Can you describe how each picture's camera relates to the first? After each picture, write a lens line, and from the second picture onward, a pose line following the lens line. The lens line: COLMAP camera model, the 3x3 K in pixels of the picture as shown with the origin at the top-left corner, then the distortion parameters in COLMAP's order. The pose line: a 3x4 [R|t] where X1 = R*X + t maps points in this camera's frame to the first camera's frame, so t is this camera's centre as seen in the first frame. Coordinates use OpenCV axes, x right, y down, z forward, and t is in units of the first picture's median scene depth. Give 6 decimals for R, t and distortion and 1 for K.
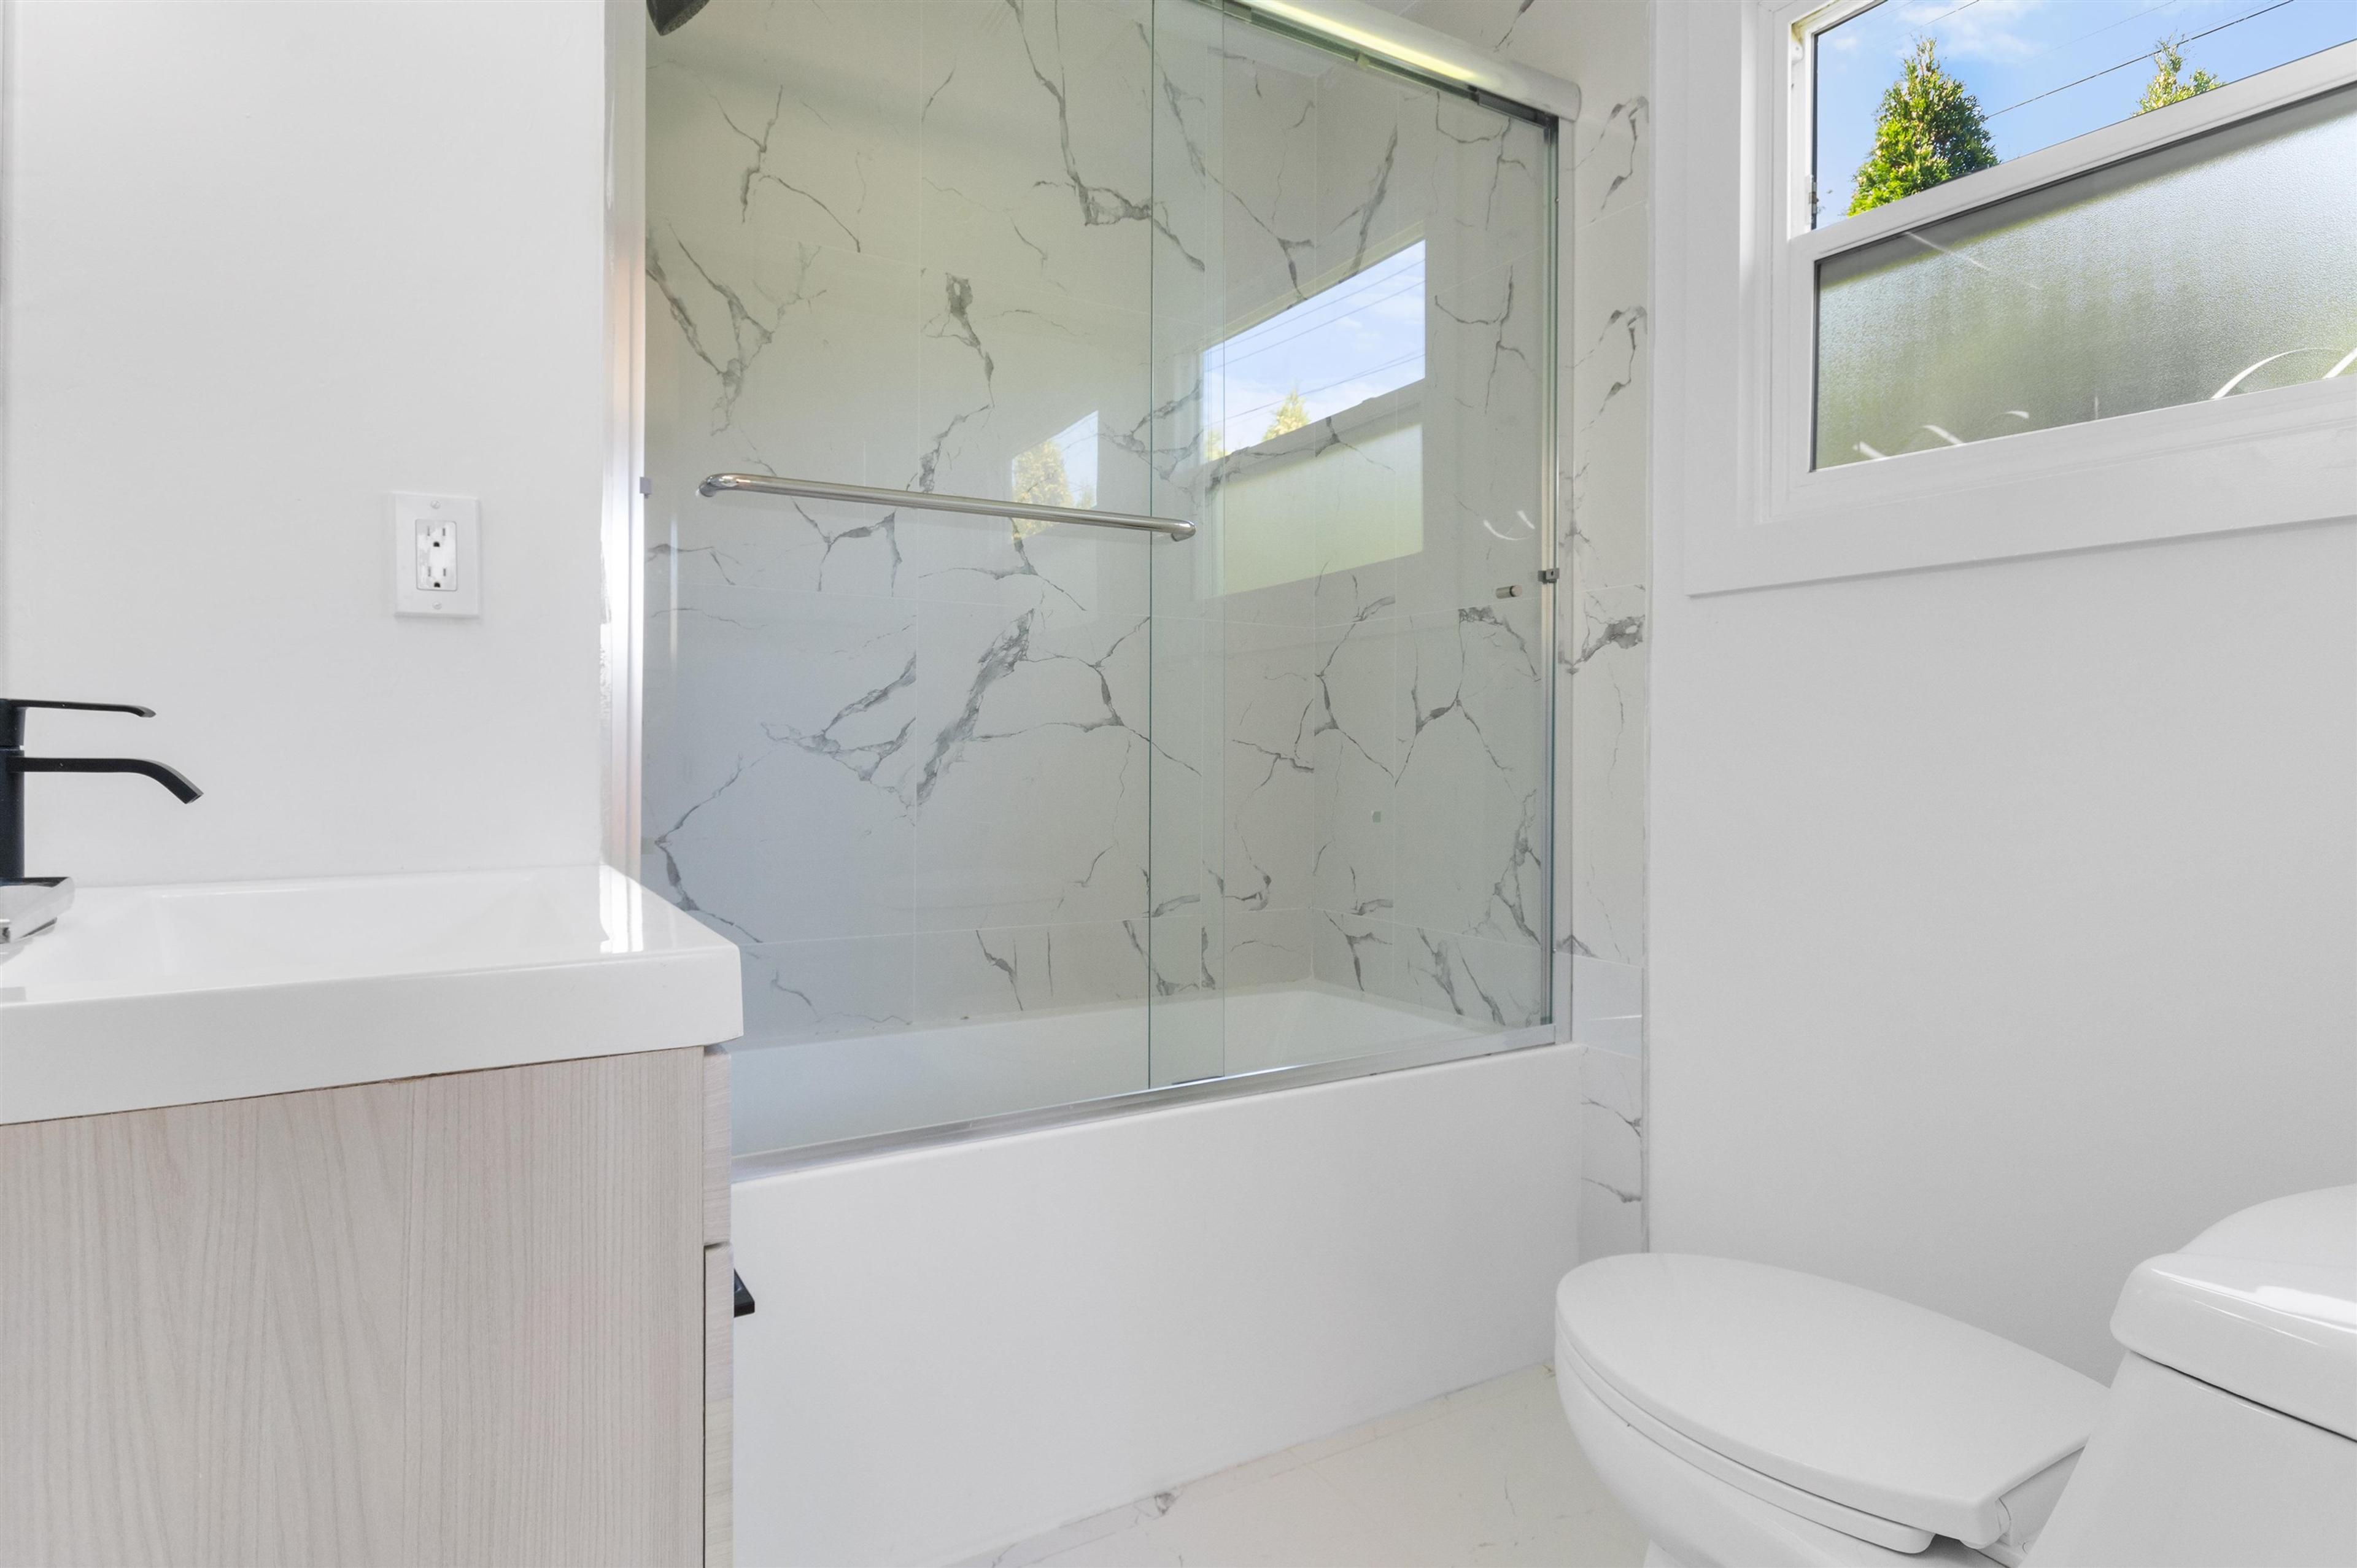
lens RADIAL K [[1267.4, 0, 1175.3], [0, 1267.4, 772.7], [0, 0, 1]] dist [0.004254, -0.005365]
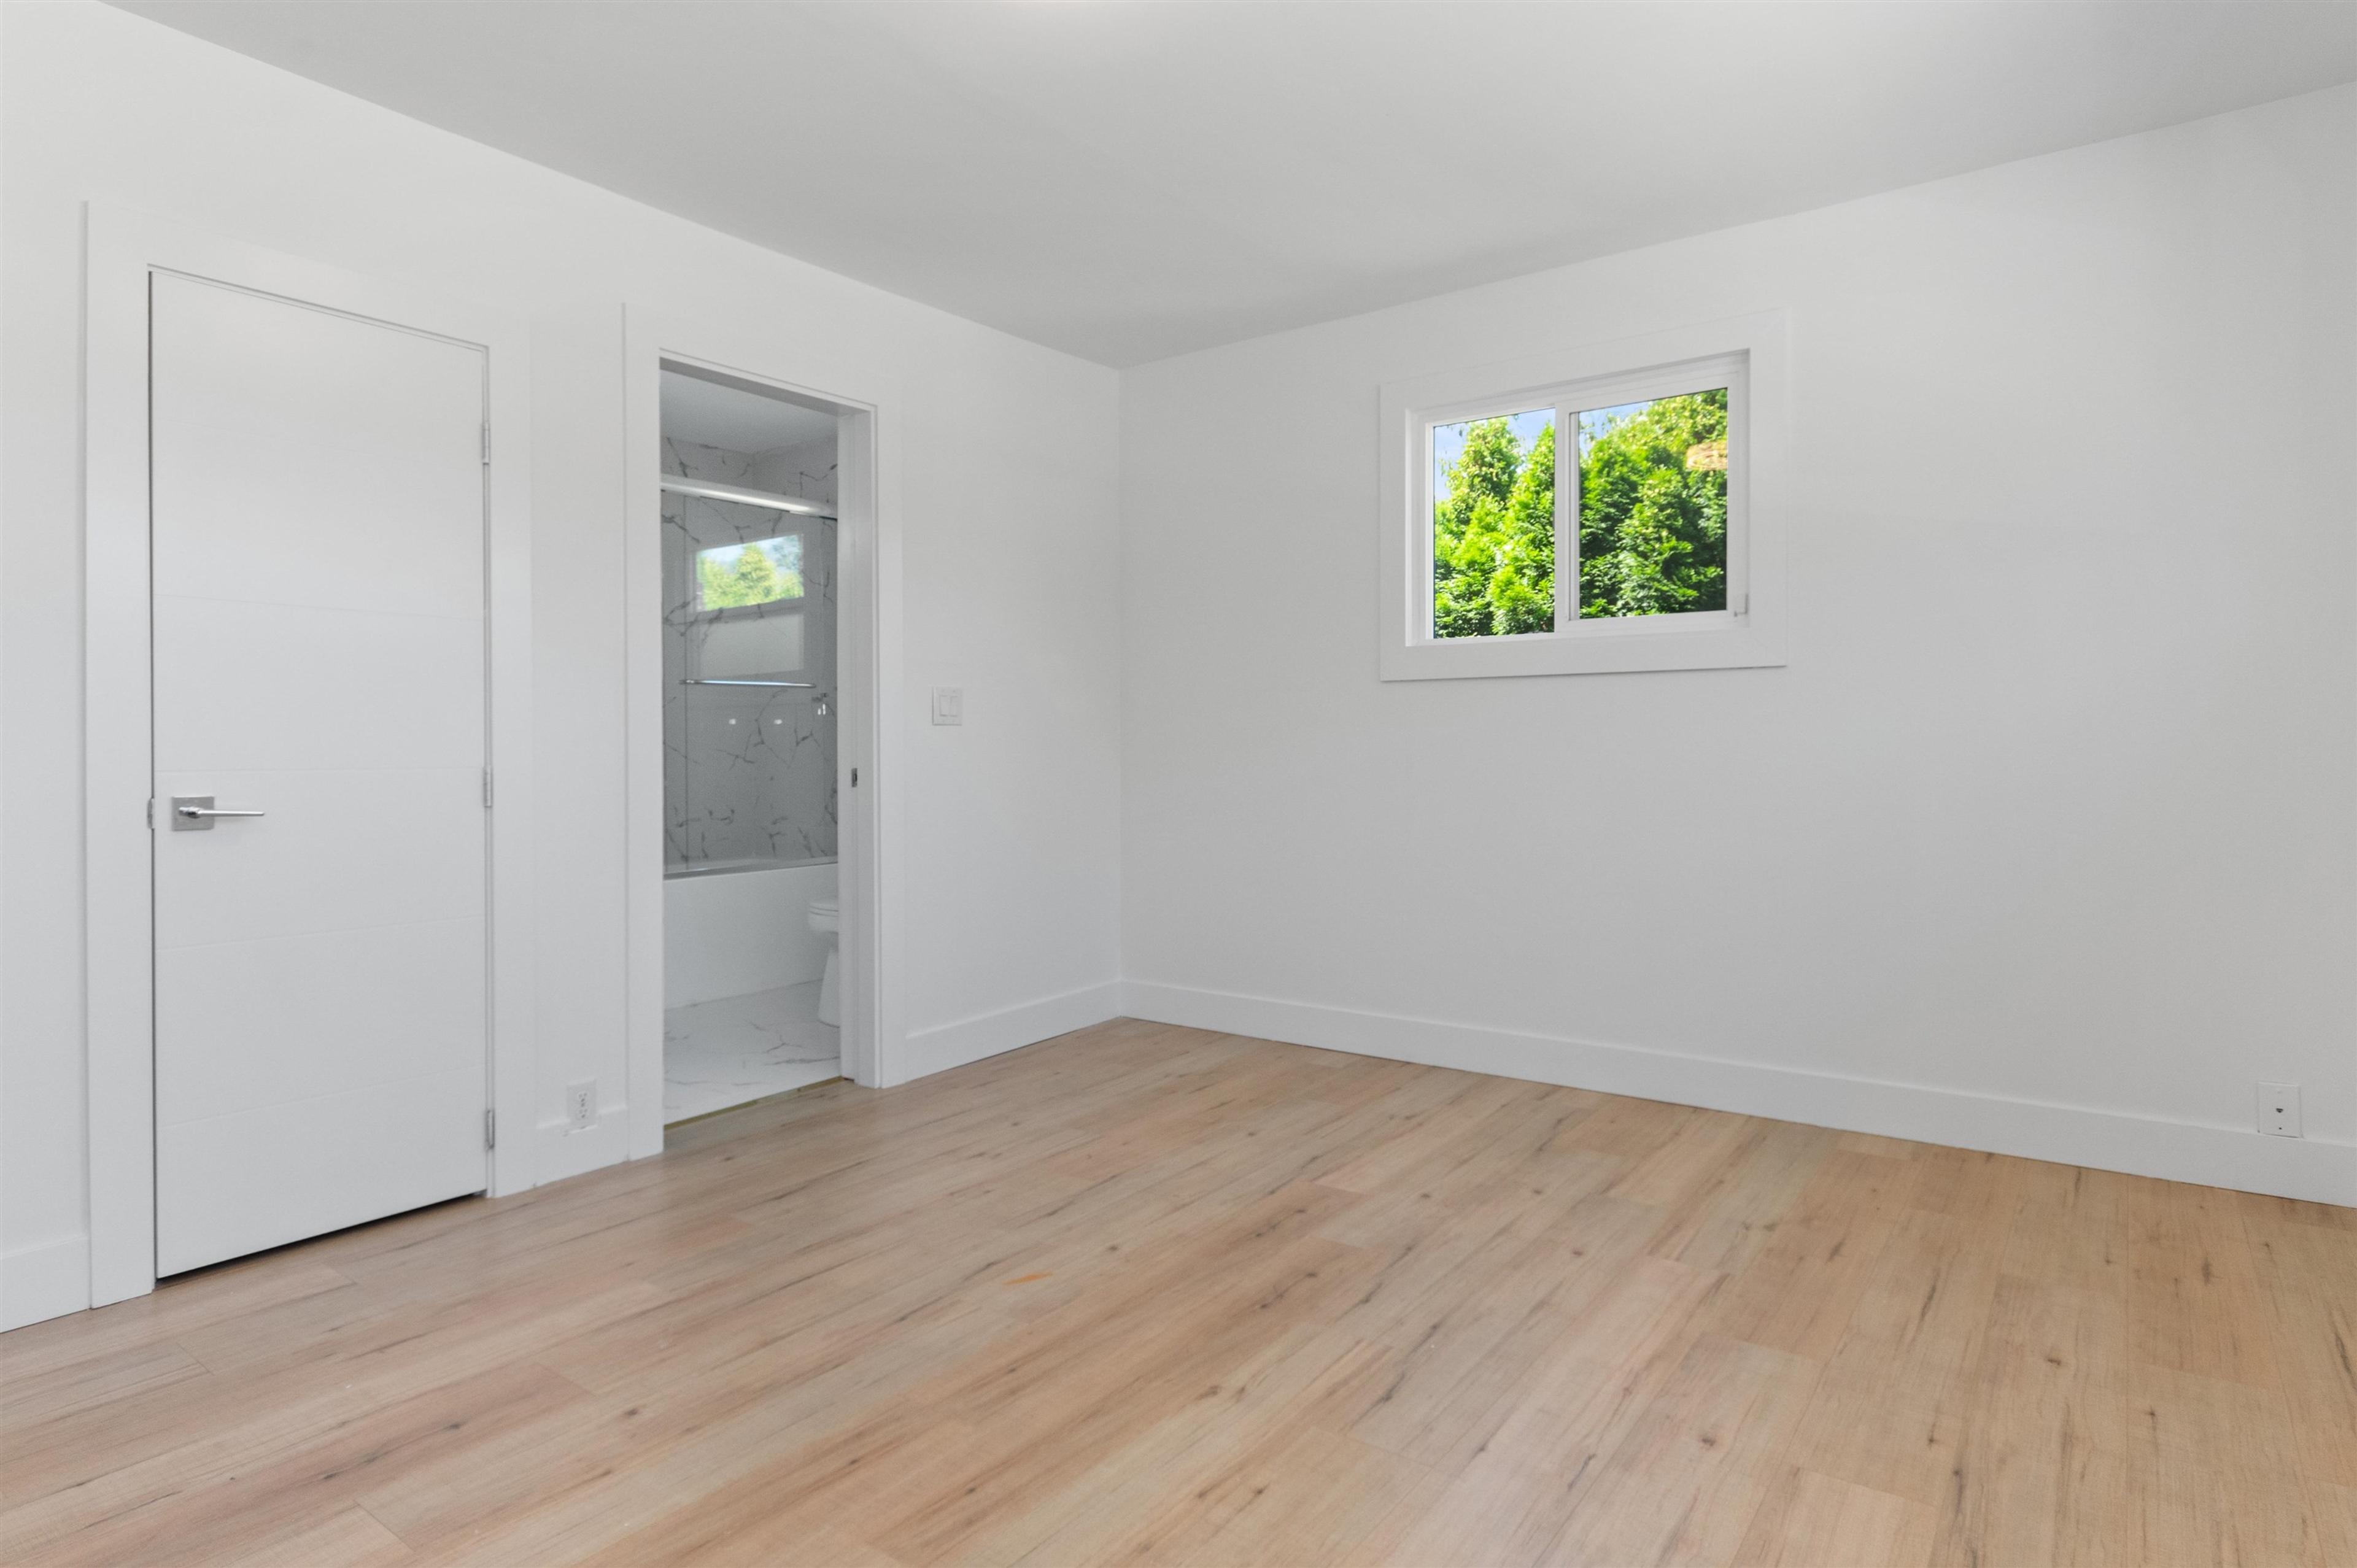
lens RADIAL K [[1267.4, 0, 1176.4], [0, 1267.4, 777.8], [0, 0, 1]] dist [0.004254, -0.005365]
pose [[0.923671, -0.014355, 0.382918, -0.061094], [0.013197, 0.999897, 0.005651, 0.022844], [-0.382960, -0.000166, 0.923765, -1.391470]]
